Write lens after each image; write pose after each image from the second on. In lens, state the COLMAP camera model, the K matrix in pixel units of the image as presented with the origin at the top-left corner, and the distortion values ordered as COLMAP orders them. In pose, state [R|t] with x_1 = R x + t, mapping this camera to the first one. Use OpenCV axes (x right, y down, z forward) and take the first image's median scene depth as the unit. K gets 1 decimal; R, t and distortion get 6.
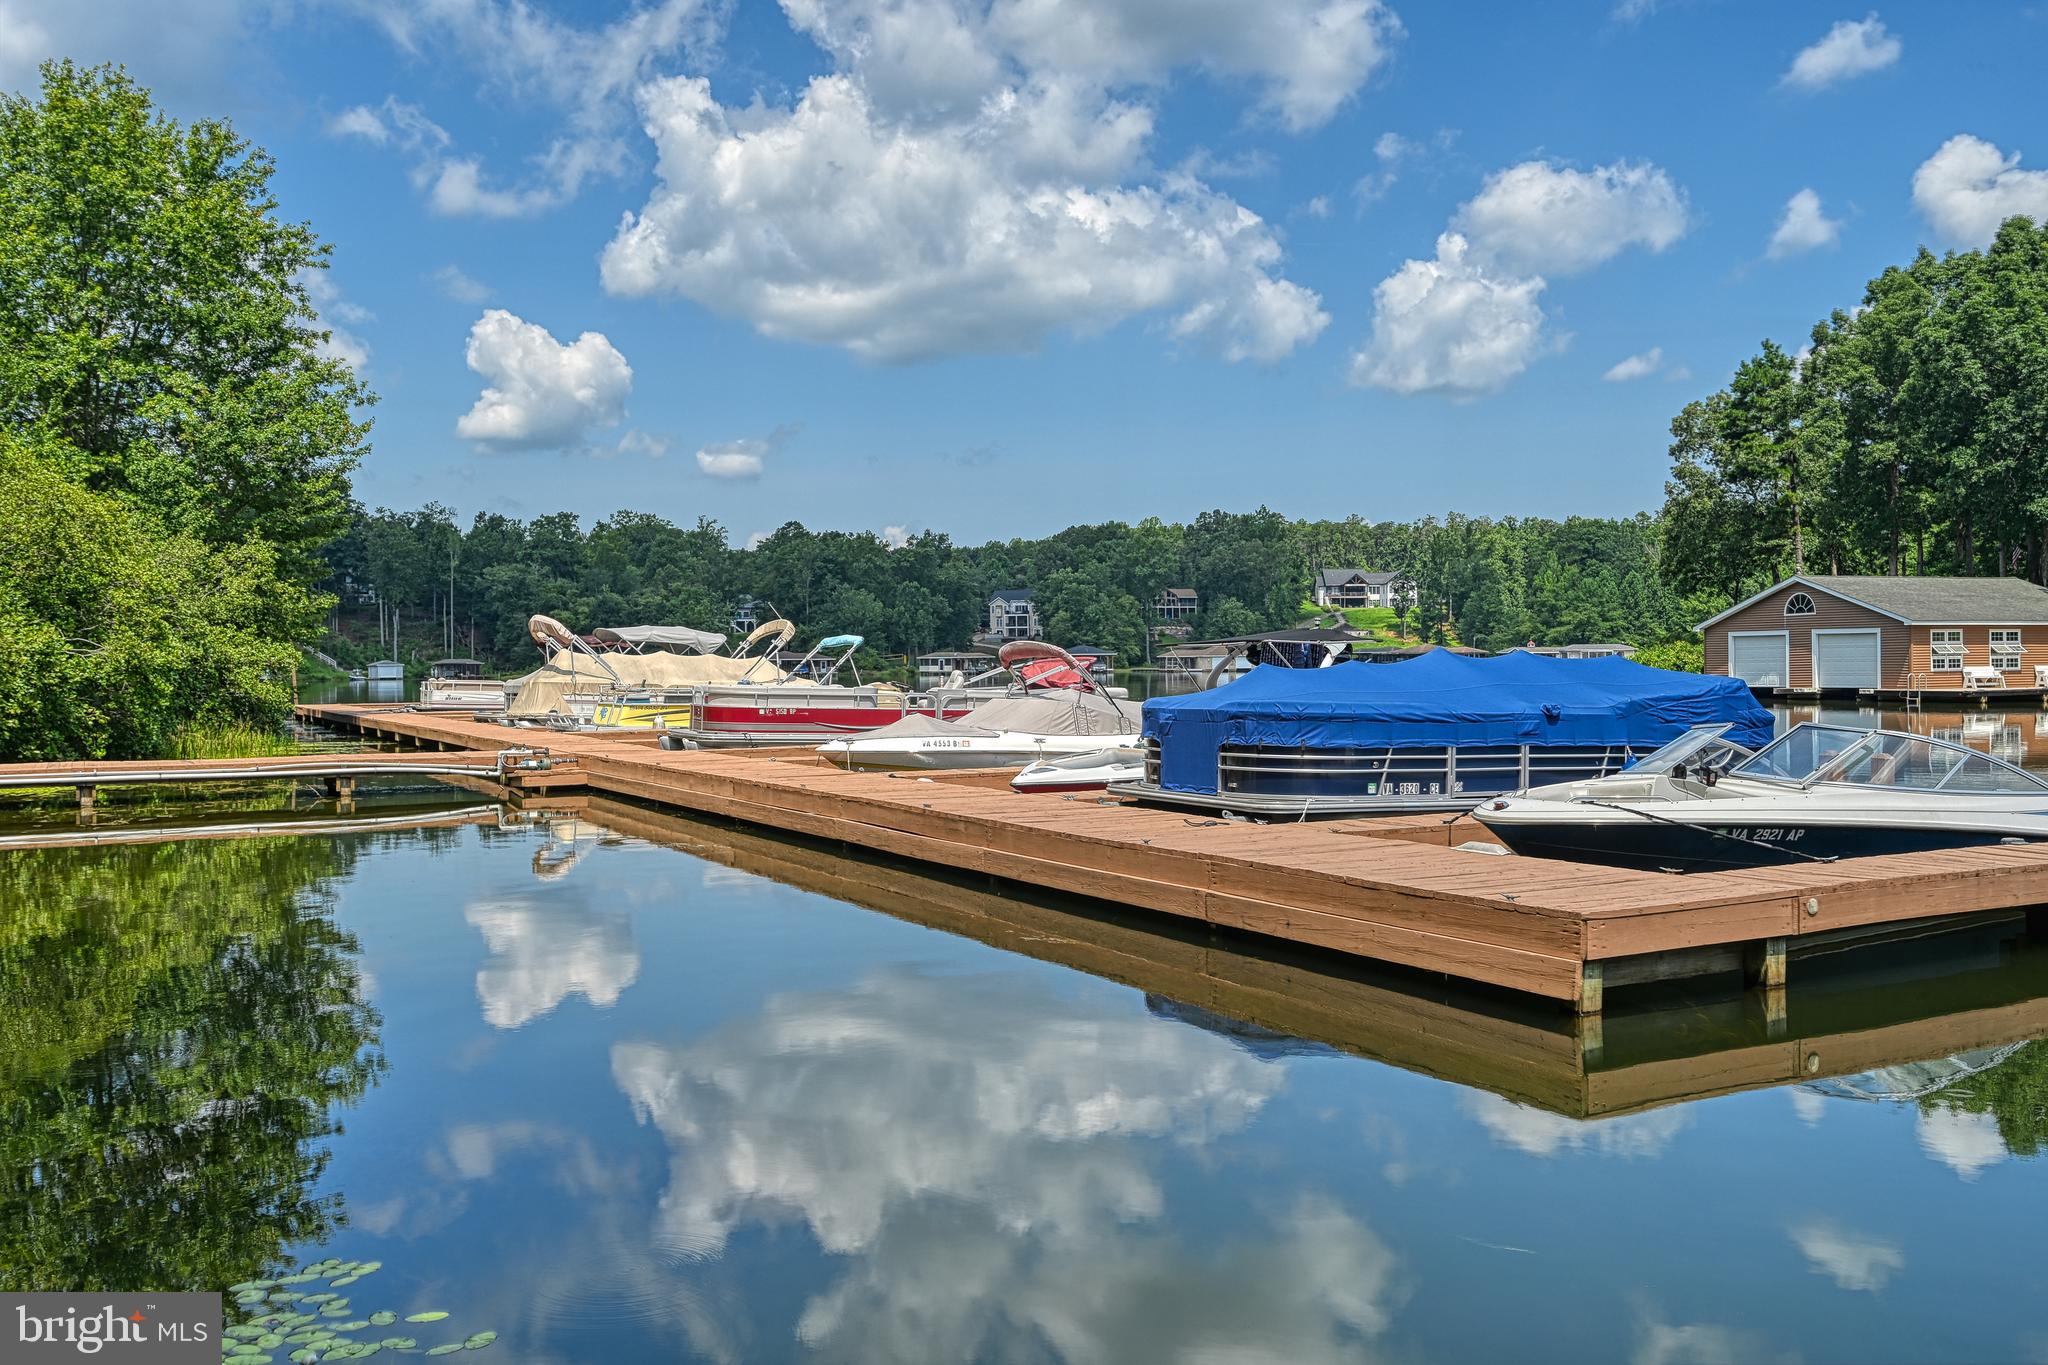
lens RADIAL K [[1771.8, 0, 1012.6], [0, 1771.8, 669.1], [0, 0, 1]] dist [-0.007810, 0.004995]
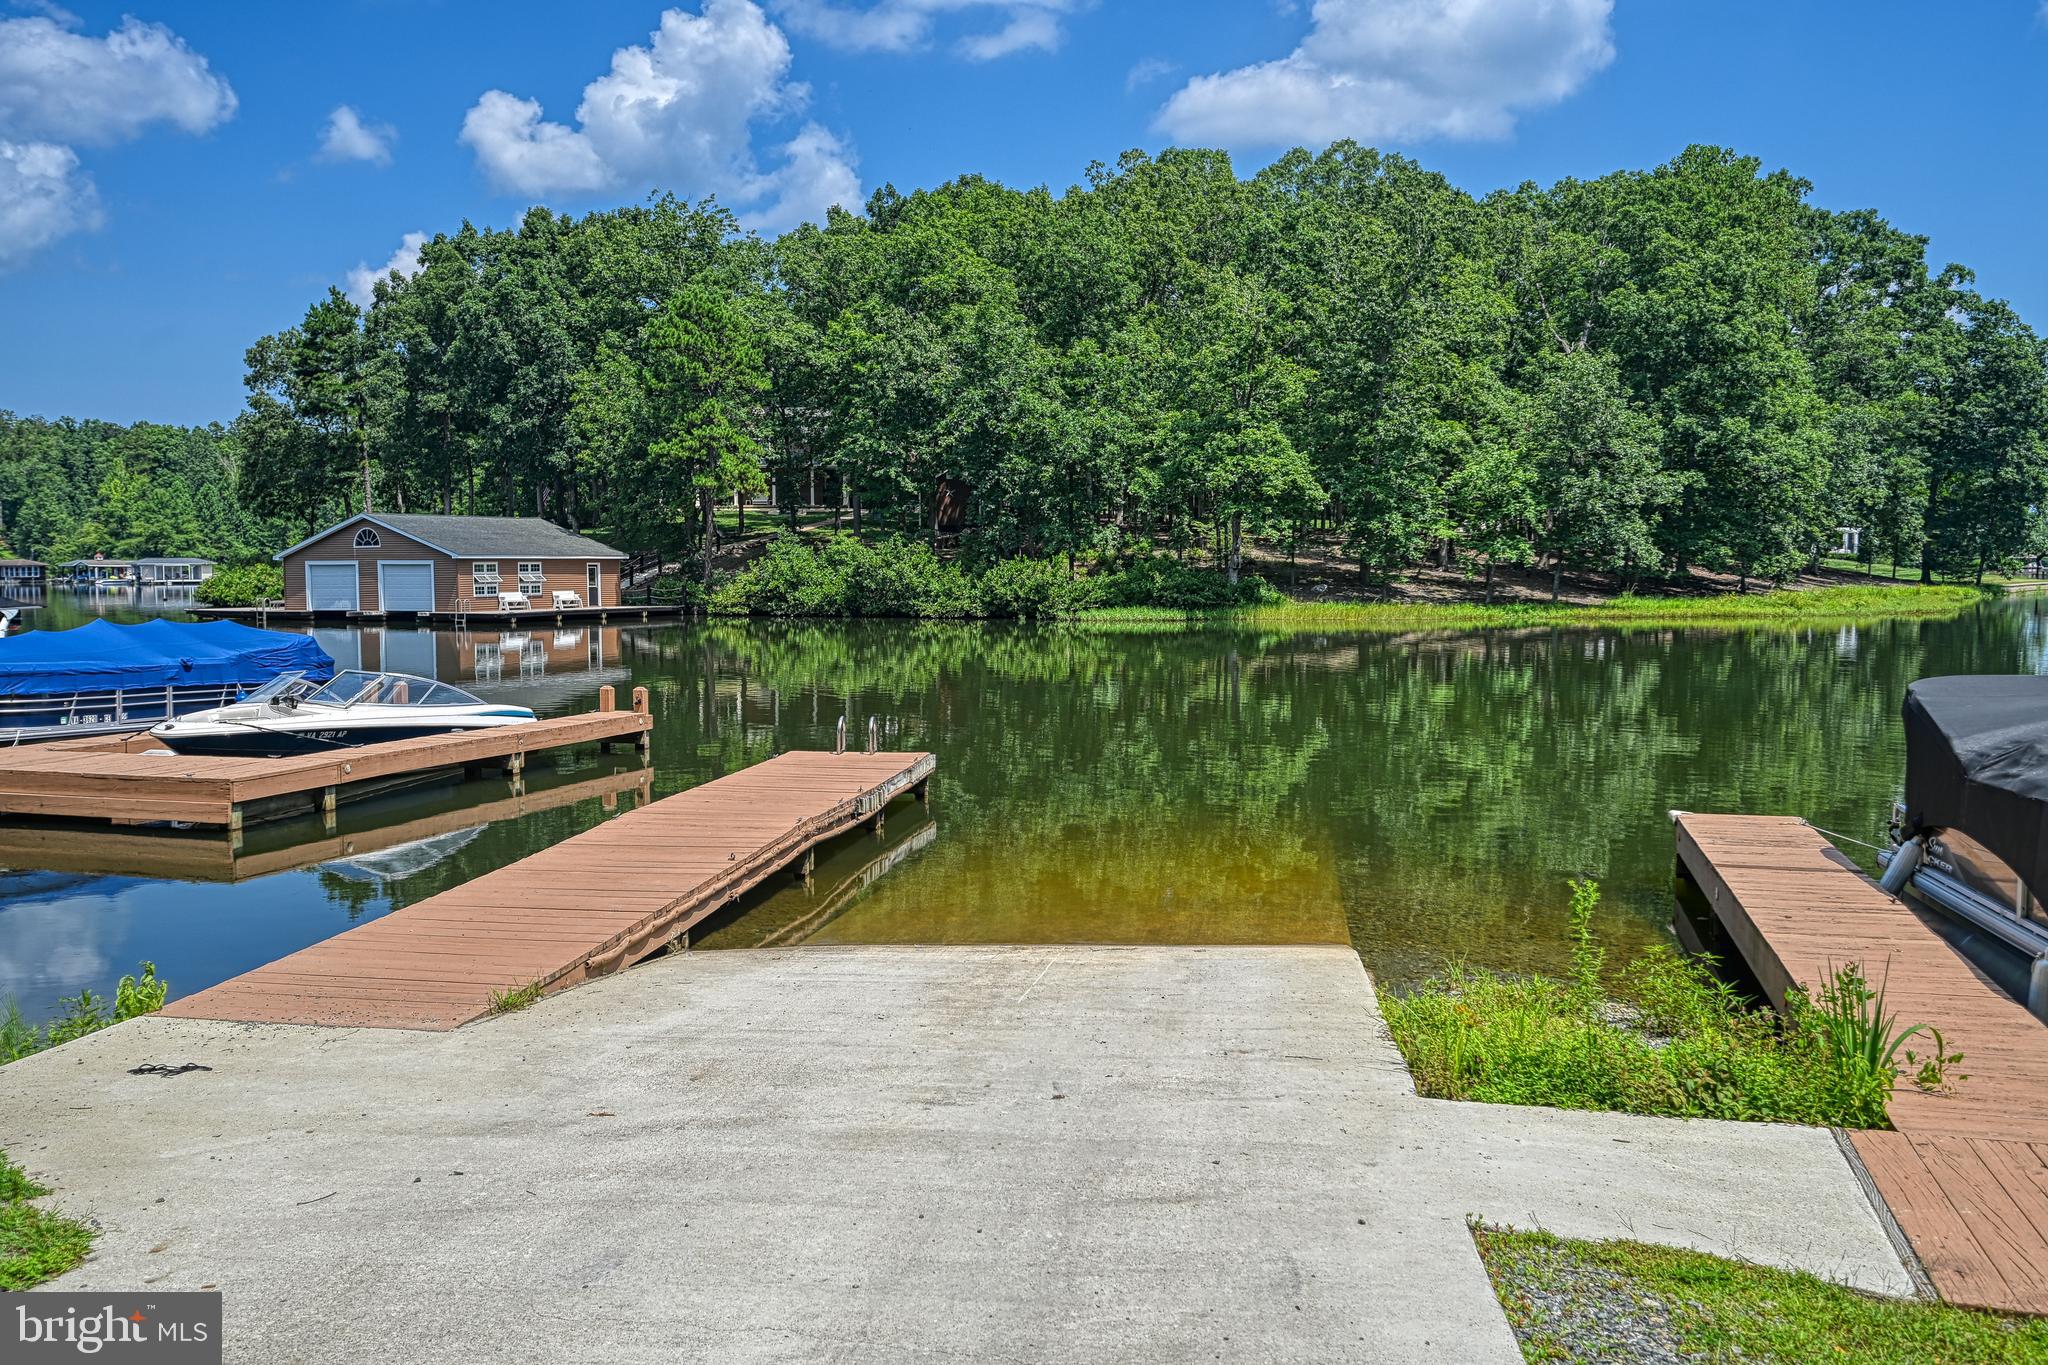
lens RADIAL K [[1790.4, 0, 1031.1], [0, 1790.4, 702.8], [0, 0, 1]] dist [-0.005748, -0.001305]
pose [[0.719326, -0.047339, 0.693058, -0.047707], [-0.001277, 0.997584, 0.069464, -0.009945], [-0.694671, -0.050852, 0.717527, -0.120488]]
